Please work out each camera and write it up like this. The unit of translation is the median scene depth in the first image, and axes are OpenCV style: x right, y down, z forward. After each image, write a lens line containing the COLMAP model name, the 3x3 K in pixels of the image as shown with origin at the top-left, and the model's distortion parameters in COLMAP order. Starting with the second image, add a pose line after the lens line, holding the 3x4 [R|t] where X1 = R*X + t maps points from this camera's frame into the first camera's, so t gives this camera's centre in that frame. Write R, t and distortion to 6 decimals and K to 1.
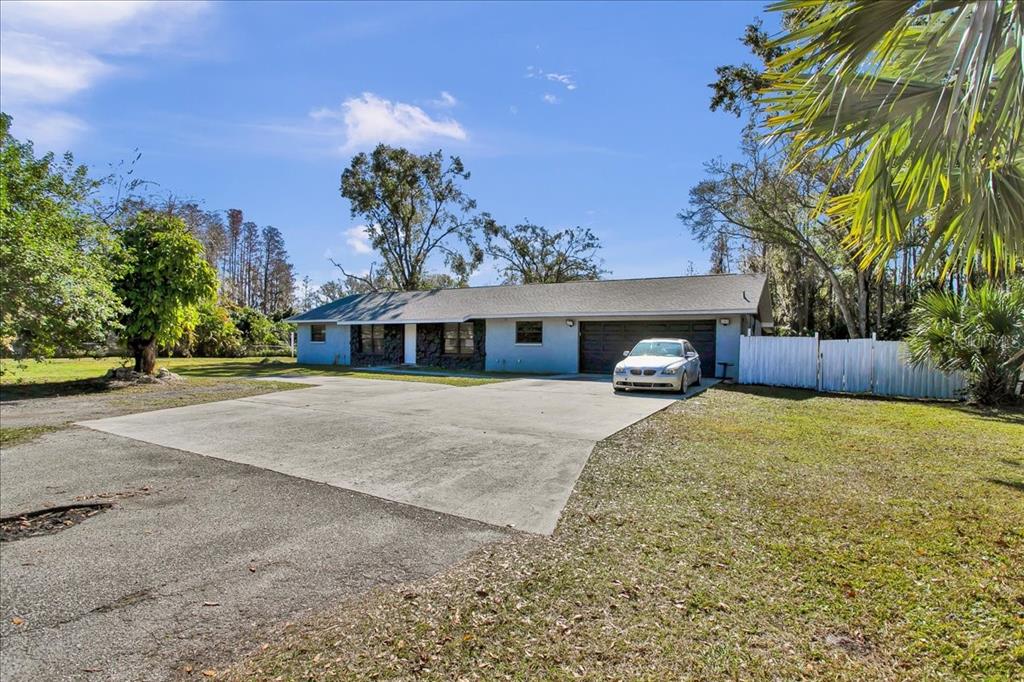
lens RADIAL K [[510.1, 0, 512.0], [0, 510.1, 341.0], [0, 0, 1]] dist [-0.083176, 0.044078]
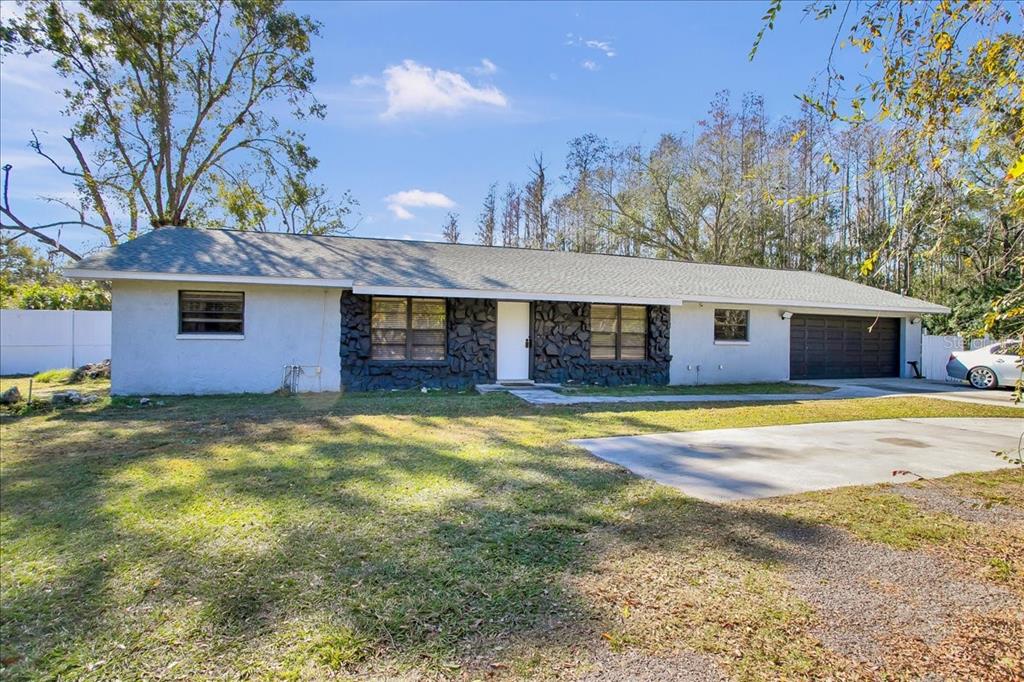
lens RADIAL K [[510.1, 0, 512.0], [0, 510.1, 341.0], [0, 0, 1]] dist [-0.083176, 0.044078]
pose [[0.677893, -0.001527, 0.735159, -0.604964], [-0.011726, 0.999848, 0.012890, -0.001051], [-0.735067, -0.017358, 0.677772, 0.688646]]
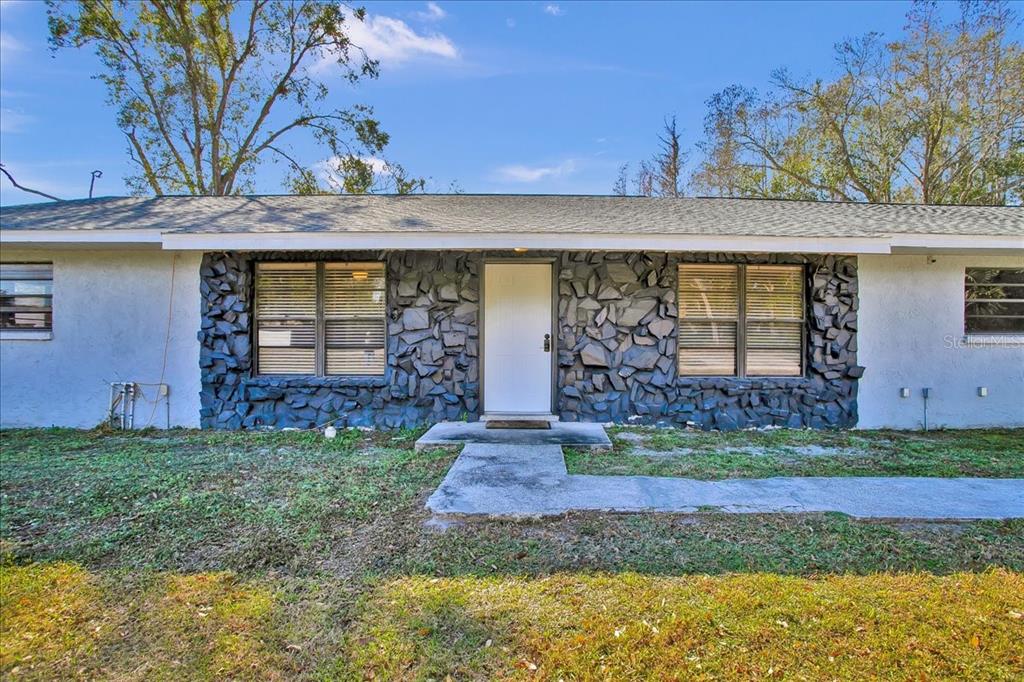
lens RADIAL K [[510.1, 0, 512.0], [0, 510.1, 341.0], [0, 0, 1]] dist [-0.083176, 0.044078]
pose [[0.861852, -0.004827, 0.507137, -0.353955], [-0.000474, 0.999947, 0.010323, 0.004256], [-0.507160, -0.009137, 0.861803, 0.812471]]
